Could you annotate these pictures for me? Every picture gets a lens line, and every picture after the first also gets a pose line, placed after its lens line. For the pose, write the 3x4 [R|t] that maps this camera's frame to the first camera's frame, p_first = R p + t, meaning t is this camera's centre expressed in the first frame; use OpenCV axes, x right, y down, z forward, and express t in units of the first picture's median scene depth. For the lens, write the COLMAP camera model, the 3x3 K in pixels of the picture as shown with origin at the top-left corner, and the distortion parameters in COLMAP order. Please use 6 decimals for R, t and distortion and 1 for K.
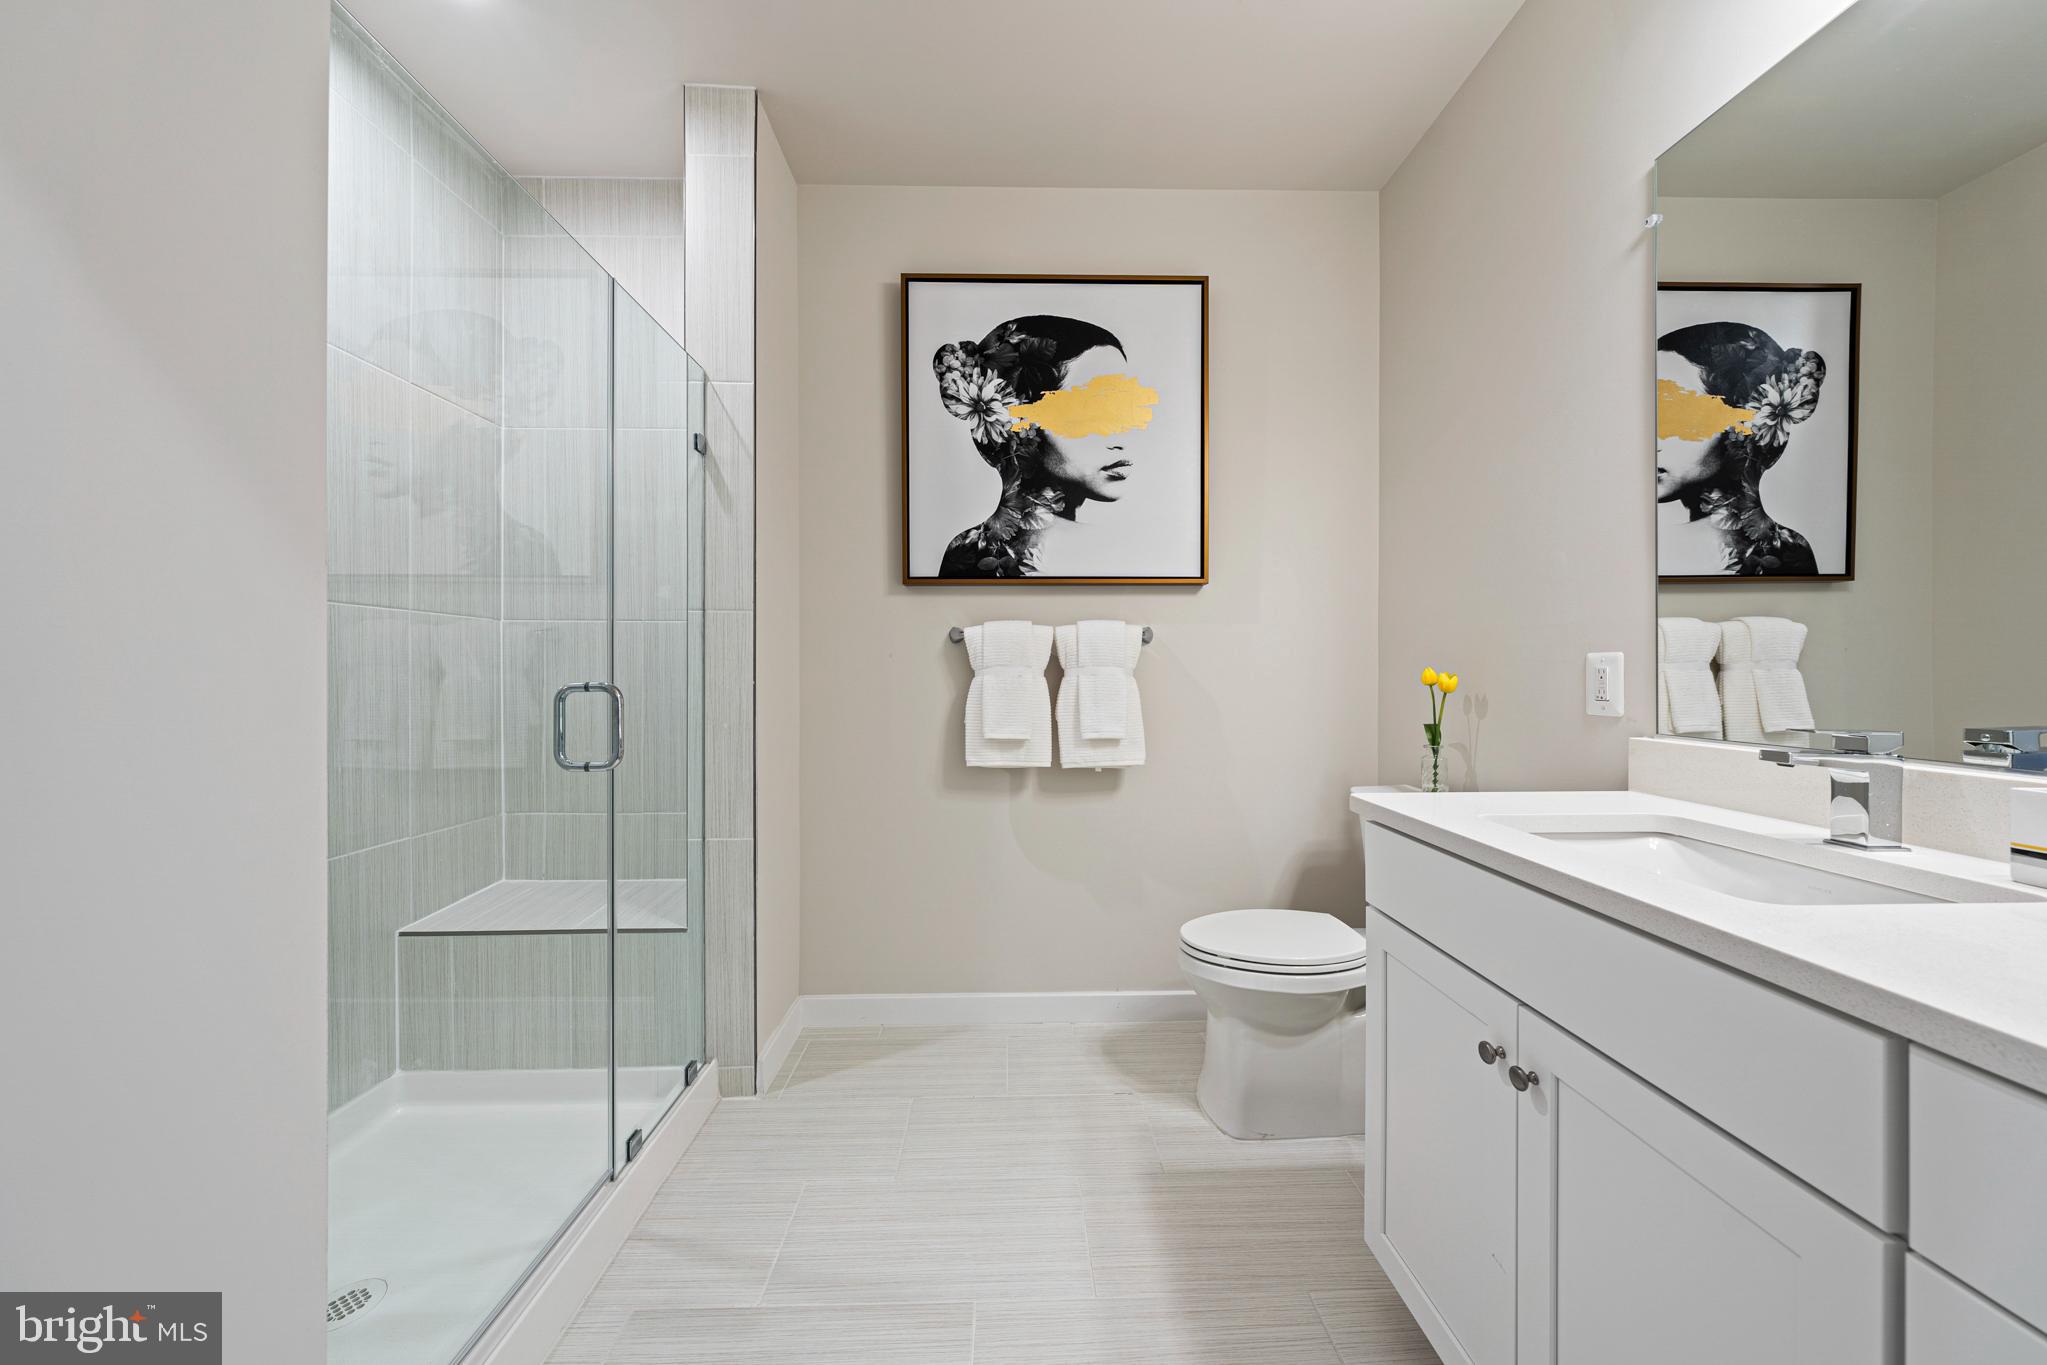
lens RADIAL K [[727.2, 0, 1037.9], [0, 727.2, 668.2], [0, 0, 1]] dist [-0.006505, -0.000263]
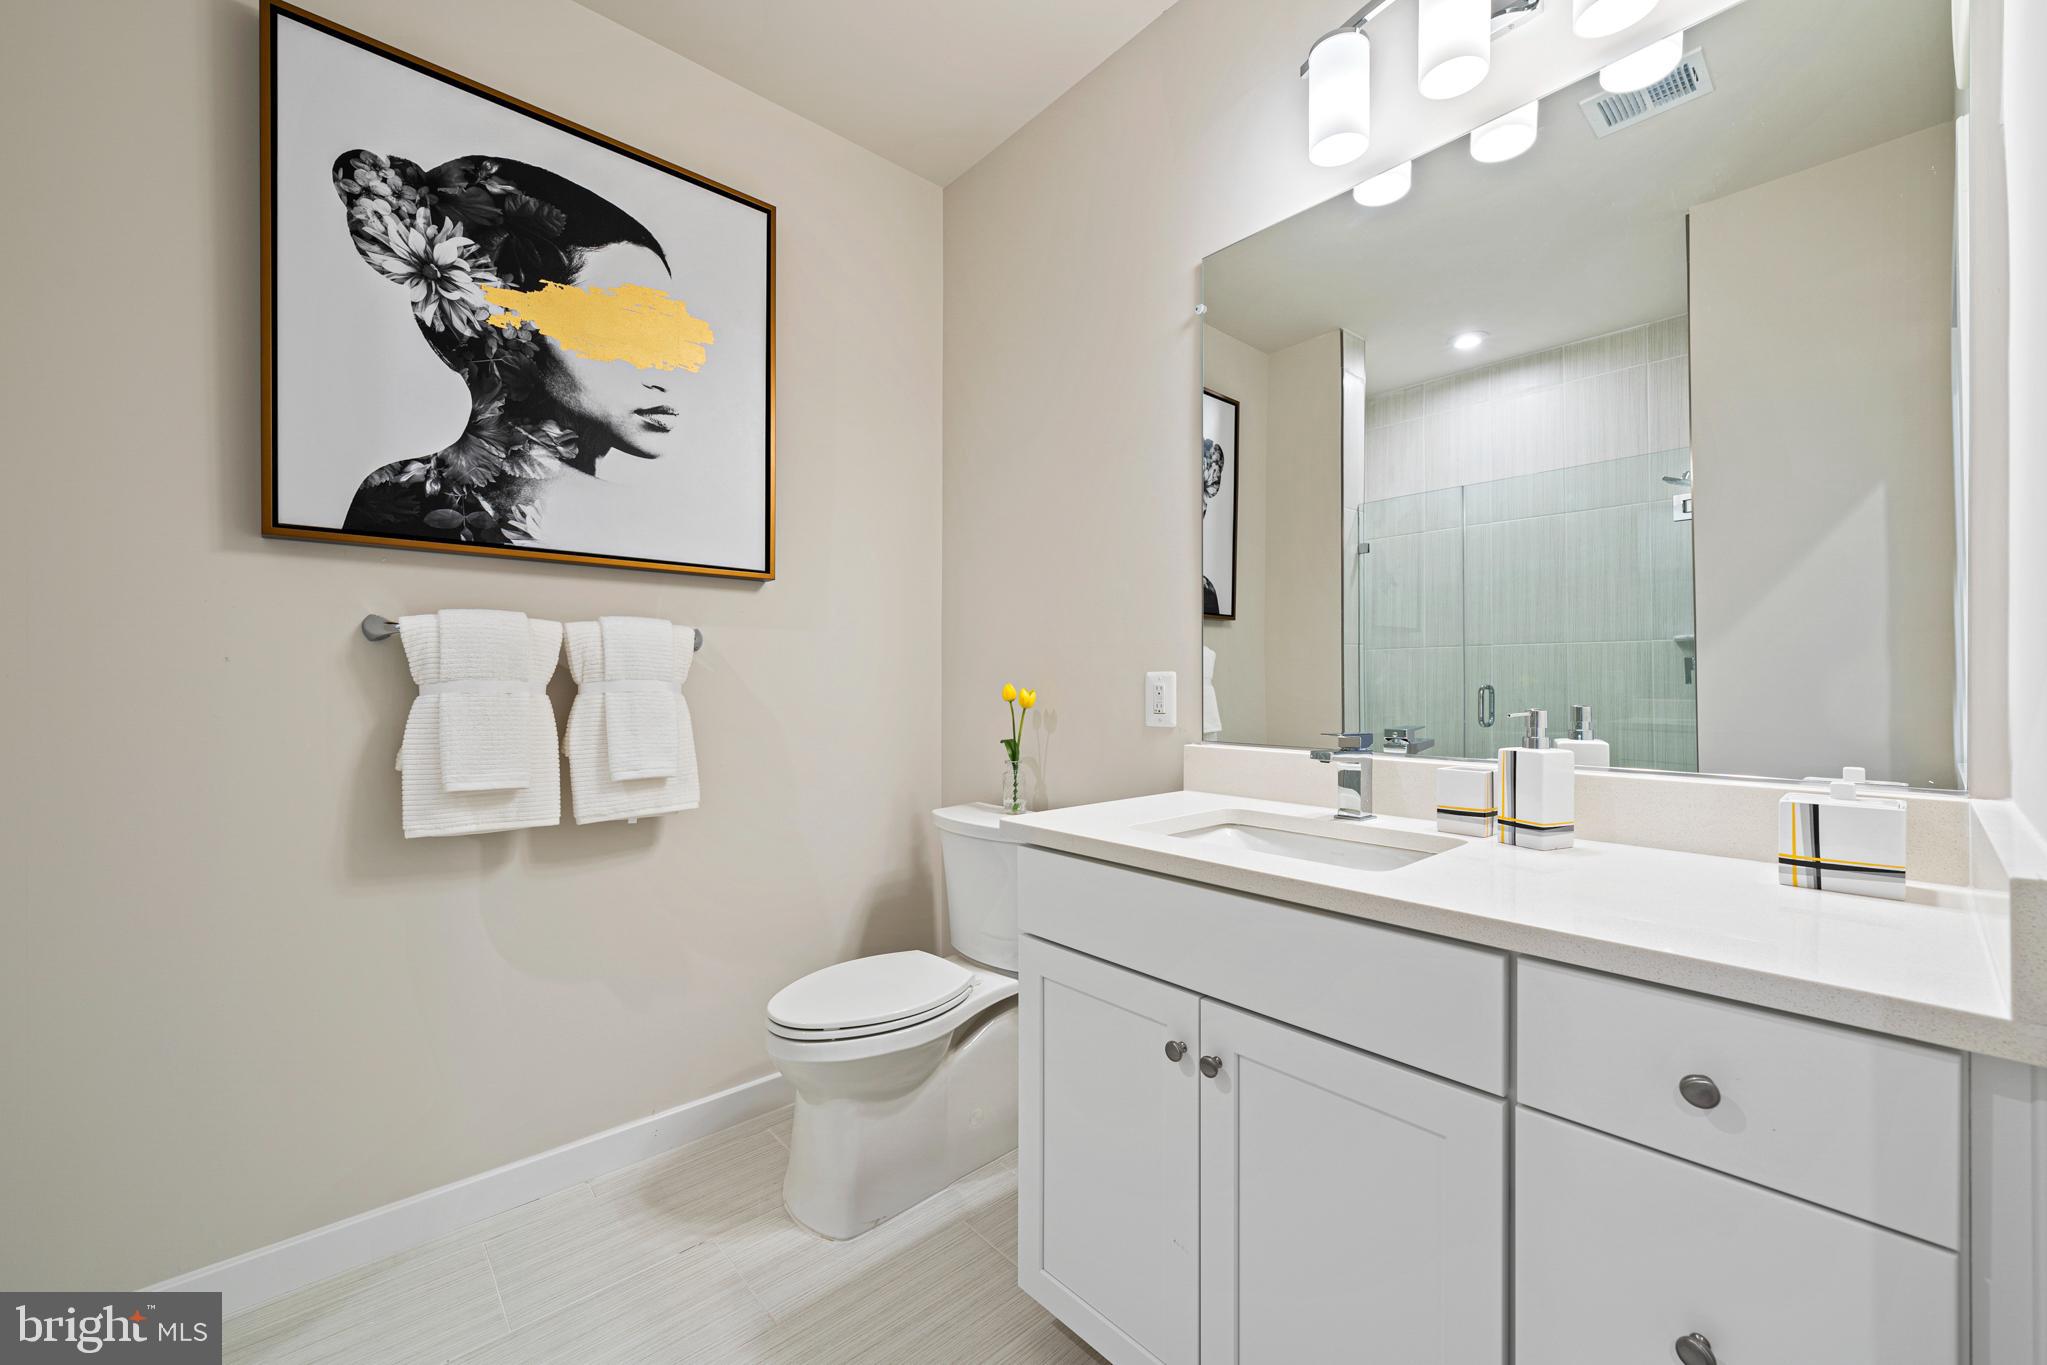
lens RADIAL K [[801.4, 0, 1024.4], [0, 801.4, 682.2], [0, 0, 1]] dist [-0.006007, 0.000675]
pose [[0.749236, 0.004749, 0.662286, -0.158379], [-0.005795, 0.999983, -0.000615, -0.002144], [-0.662278, -0.003377, 0.749251, 0.136801]]
